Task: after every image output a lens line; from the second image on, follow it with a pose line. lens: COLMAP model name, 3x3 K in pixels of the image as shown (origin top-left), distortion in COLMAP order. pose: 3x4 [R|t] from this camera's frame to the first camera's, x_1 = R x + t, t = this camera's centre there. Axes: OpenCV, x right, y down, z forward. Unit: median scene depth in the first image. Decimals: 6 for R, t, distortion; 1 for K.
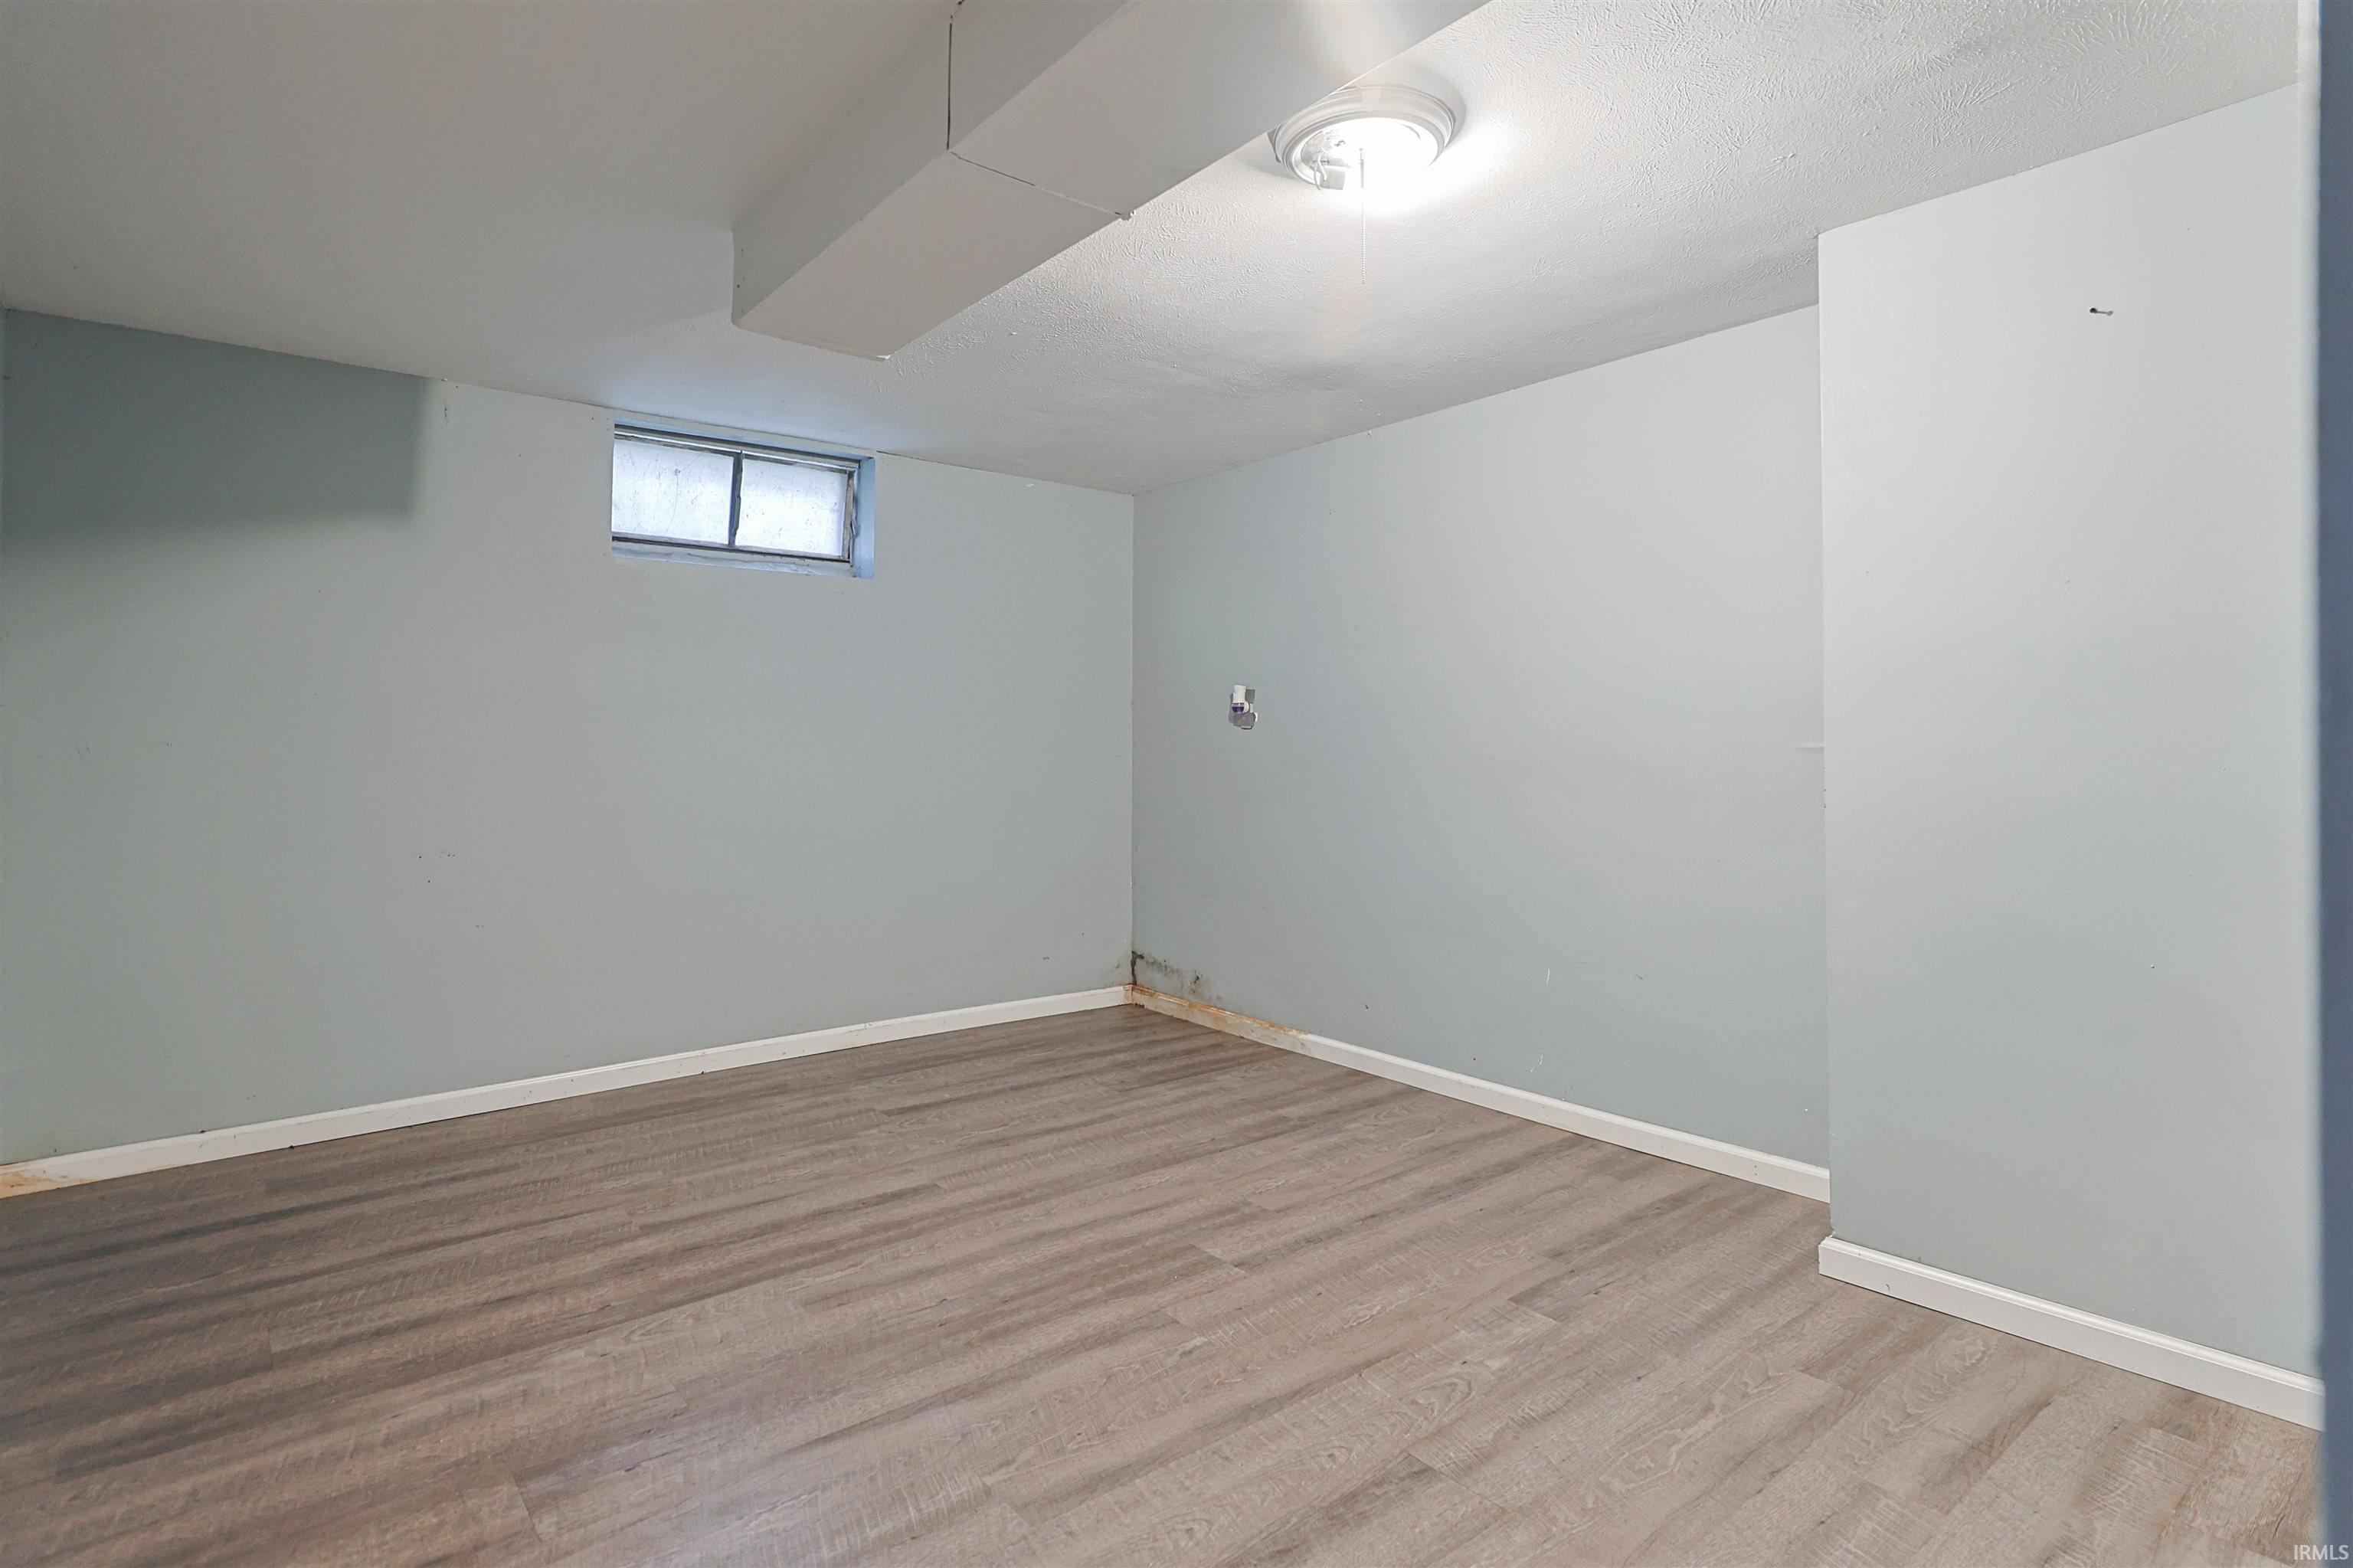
lens RADIAL K [[1156.4, 0, 1193.1], [0, 1156.4, 771.0], [0, 0, 1]] dist [-0.022259, 0.014460]
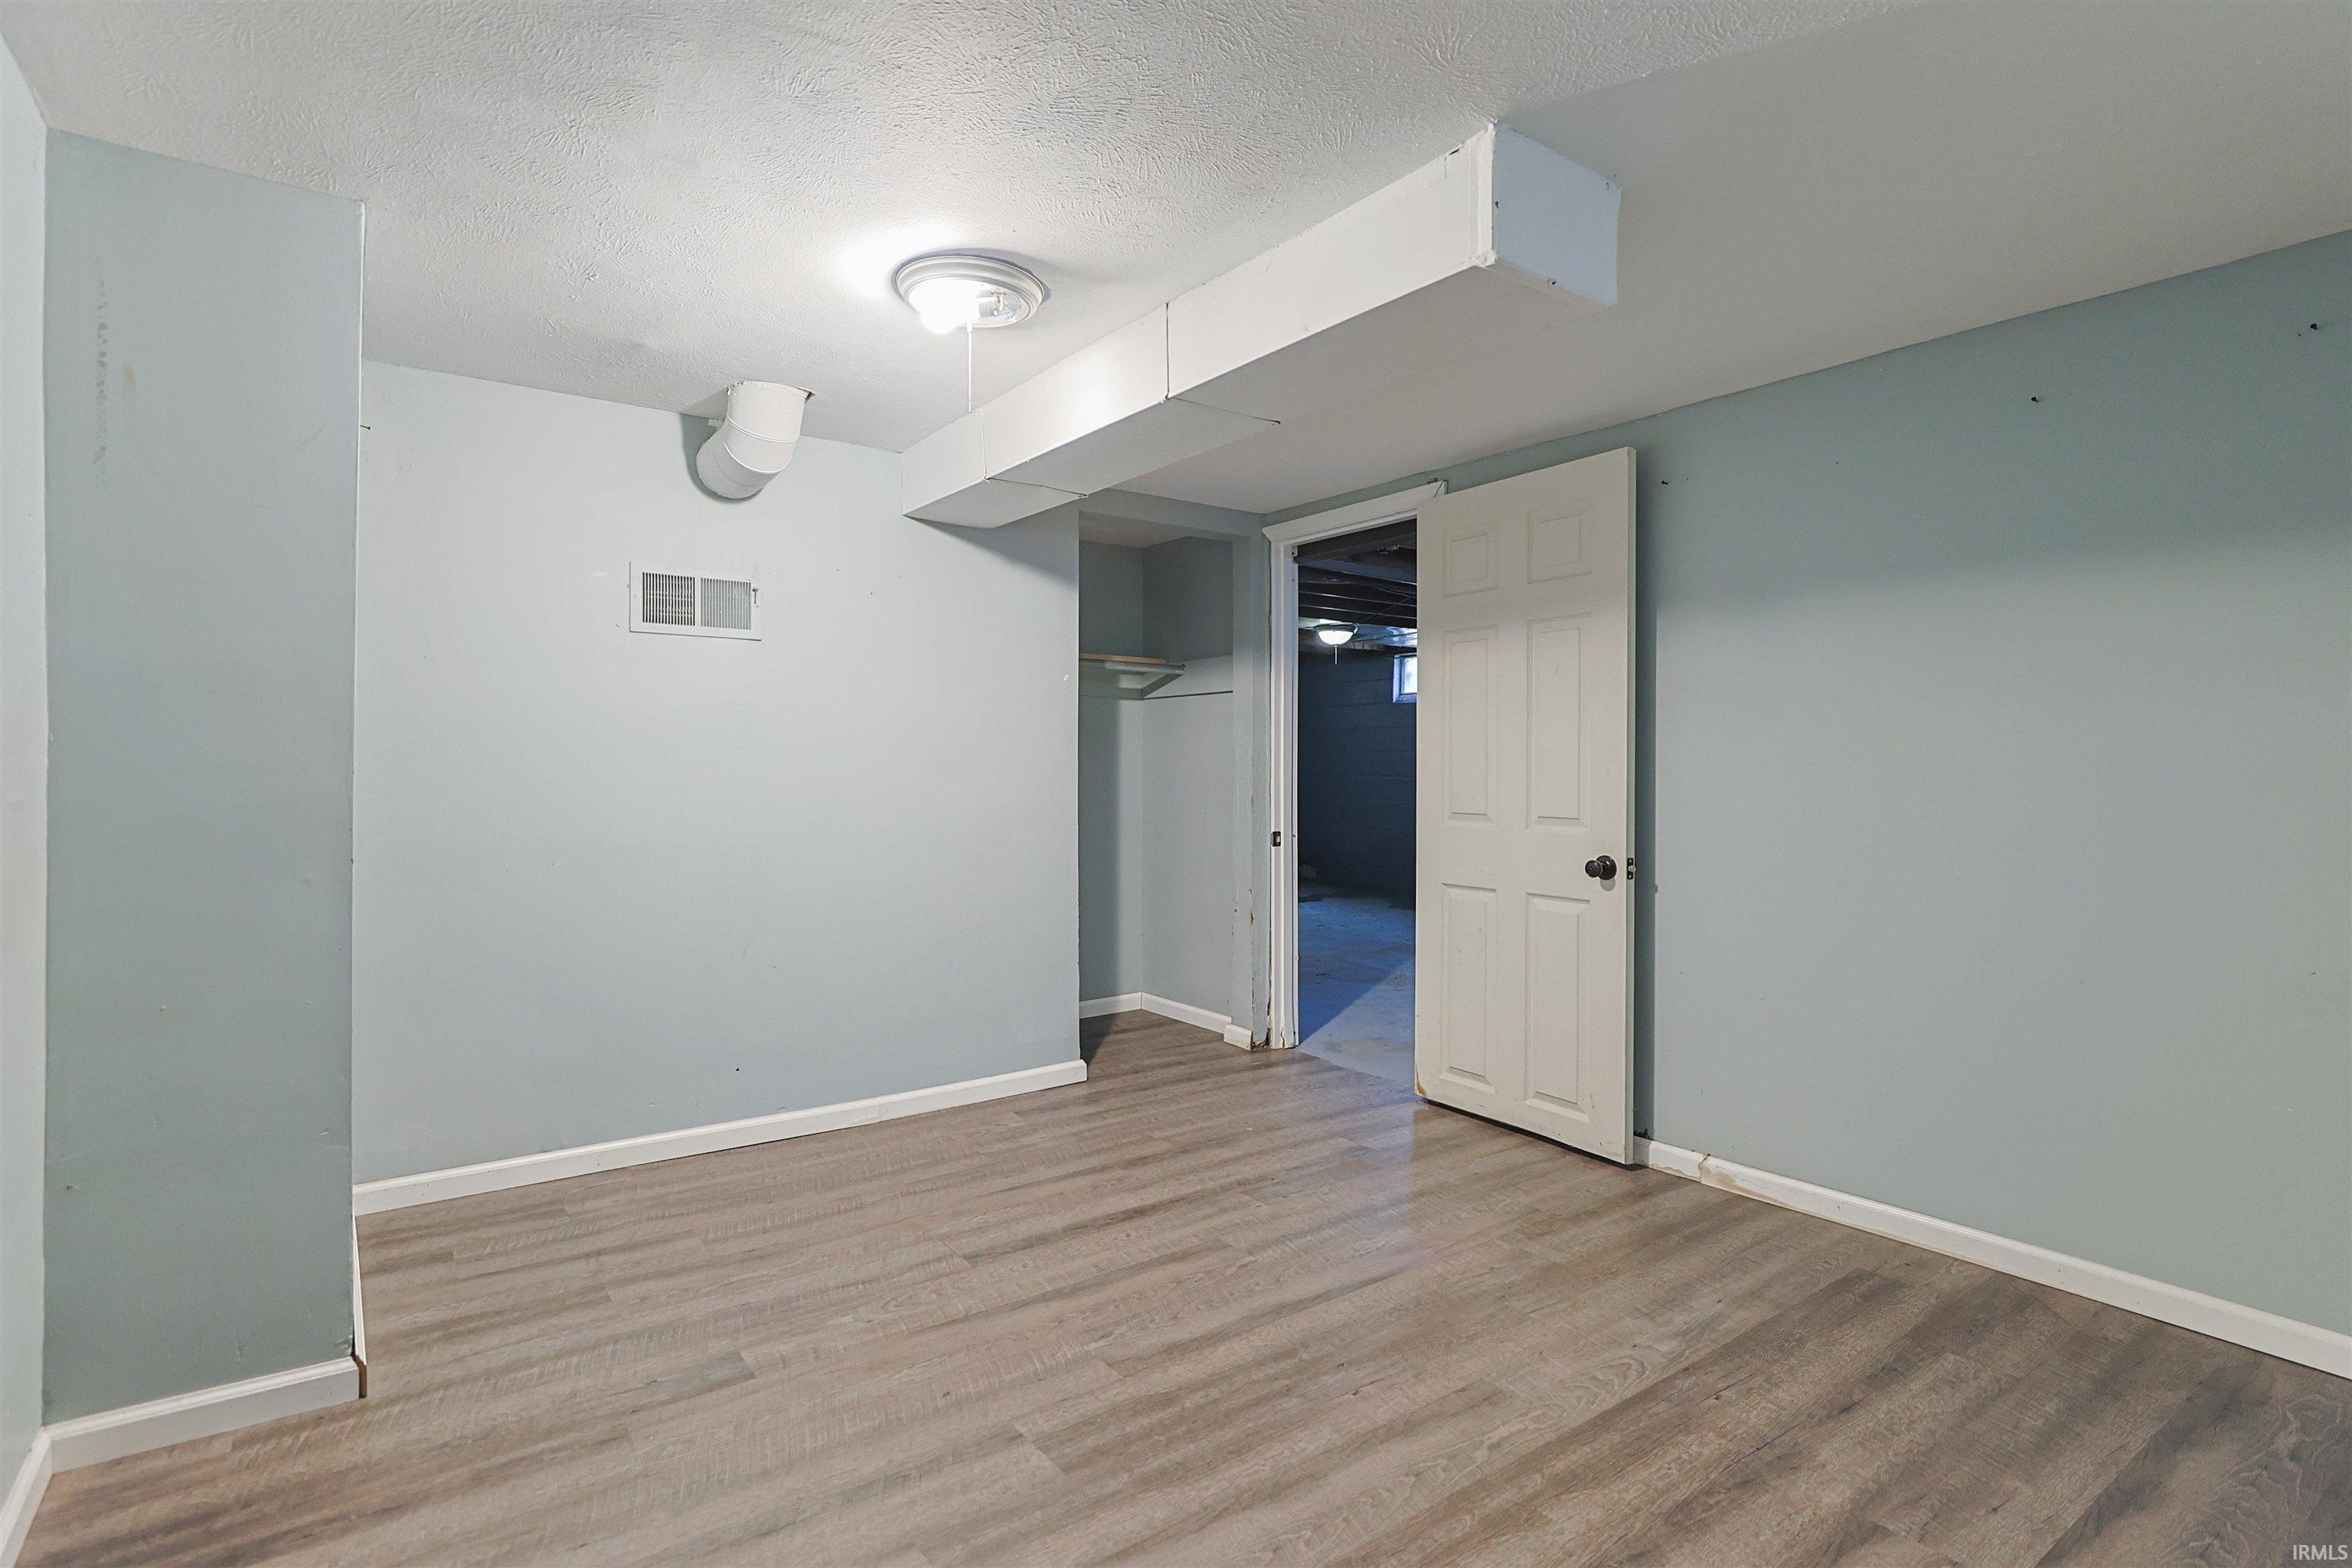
lens RADIAL K [[1155.8, 0, 1192.6], [0, 1155.8, 771.0], [0, 0, 1]] dist [-0.022259, 0.014460]
pose [[-0.998715, -0.001303, 0.050663, -0.140428], [0.000153, 0.999587, 0.028736, -0.069968], [-0.050679, 0.028707, -0.998302, 2.027399]]
